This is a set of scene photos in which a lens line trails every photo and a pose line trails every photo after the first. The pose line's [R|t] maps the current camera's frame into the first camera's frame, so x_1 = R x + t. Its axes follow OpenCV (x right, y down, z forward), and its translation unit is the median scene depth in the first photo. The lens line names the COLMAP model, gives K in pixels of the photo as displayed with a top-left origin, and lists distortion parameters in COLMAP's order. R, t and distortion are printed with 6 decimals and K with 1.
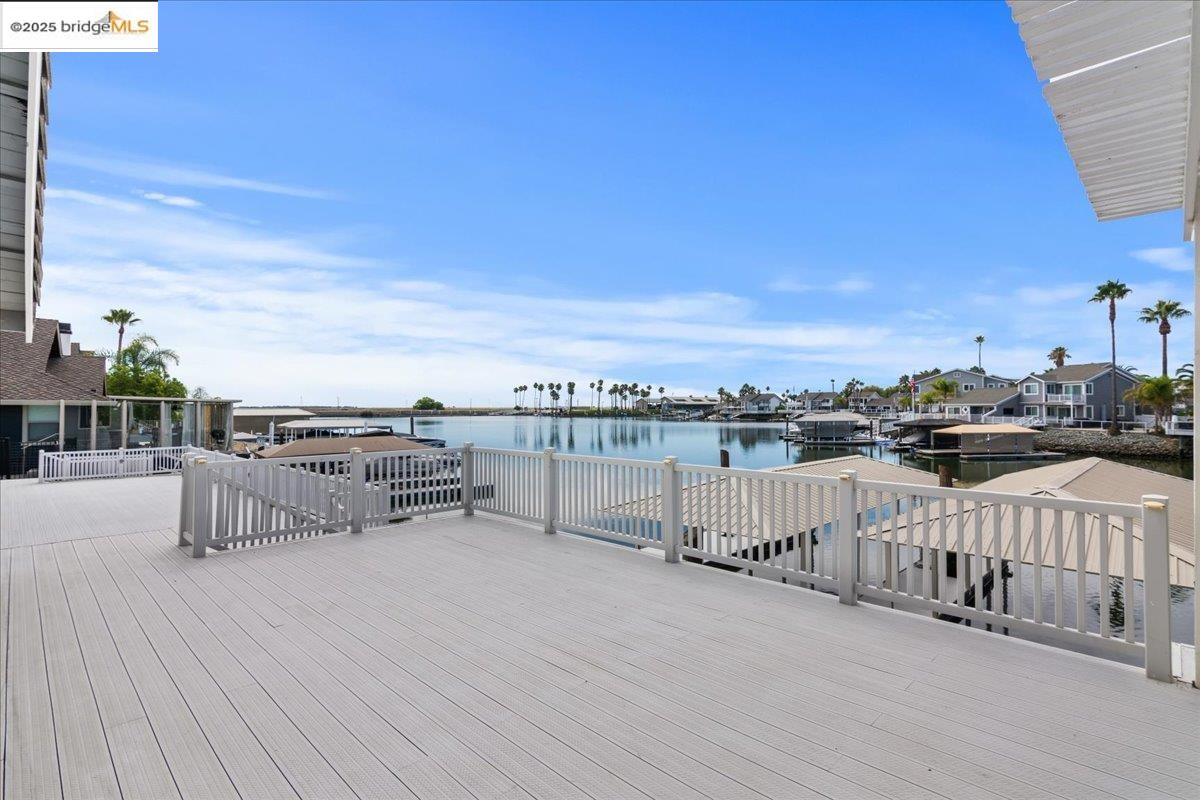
lens RADIAL K [[583.0, 0, 614.6], [0, 583.0, 390.2], [0, 0, 1]] dist [-0.001845, 0.002402]
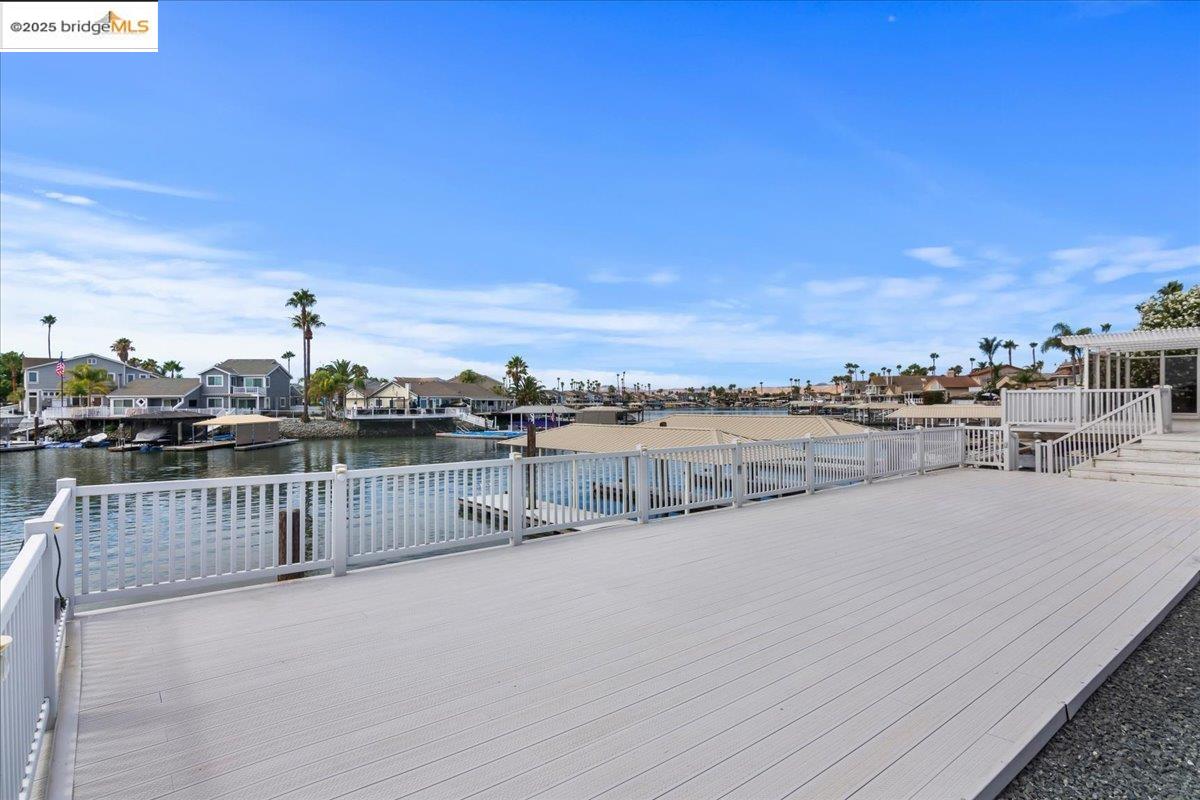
lens RADIAL K [[624.5, 0, 596.3], [0, 624.5, 397.6], [0, 0, 1]] dist [-0.000788, -0.000360]
pose [[0.124824, 0.006477, 0.992158, -0.196801], [-0.021830, 0.999755, -0.003780, 0.012304], [-0.991939, -0.021187, 0.124935, 0.164019]]
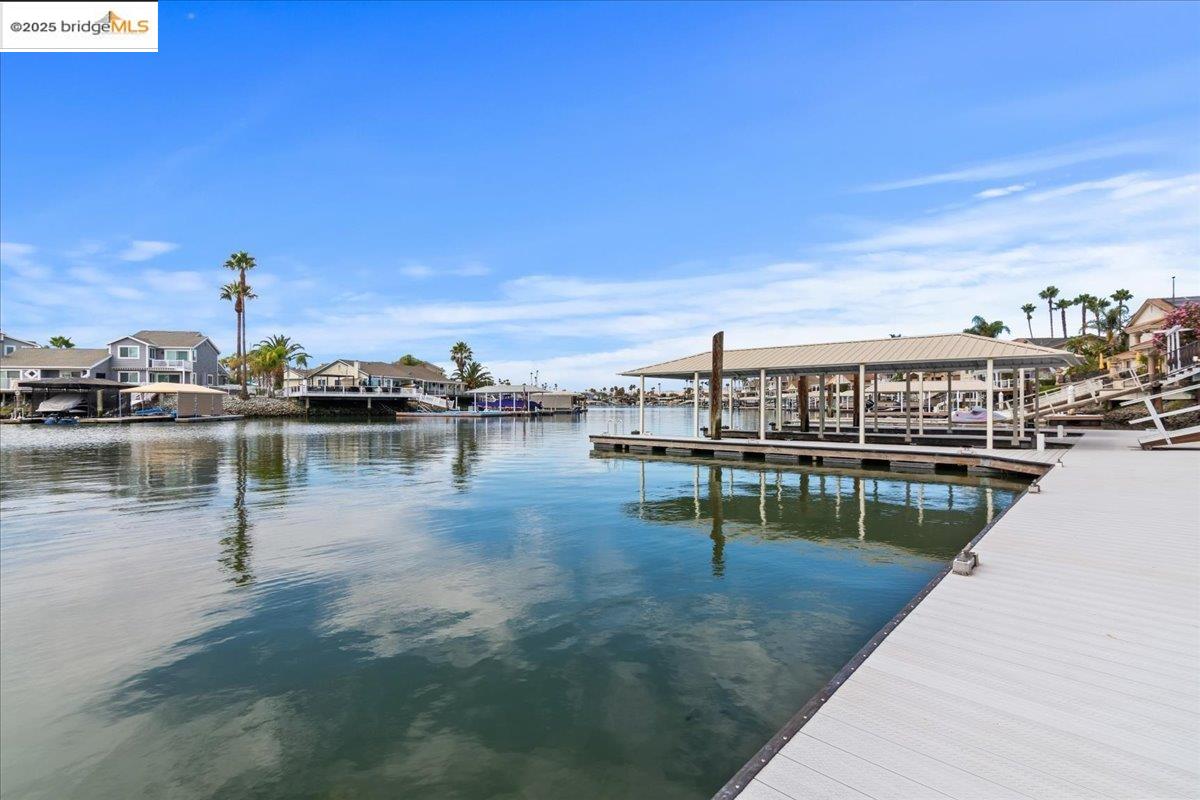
lens RADIAL K [[583.0, 0, 598.1], [0, 583.0, 395.5], [0, 0, 1]] dist [-0.001845, 0.002402]
pose [[-0.054017, 0.016177, 0.998409, -0.138238], [-0.025747, 0.999514, -0.017588, 0.044784], [-0.998208, -0.026656, -0.053574, 0.262143]]
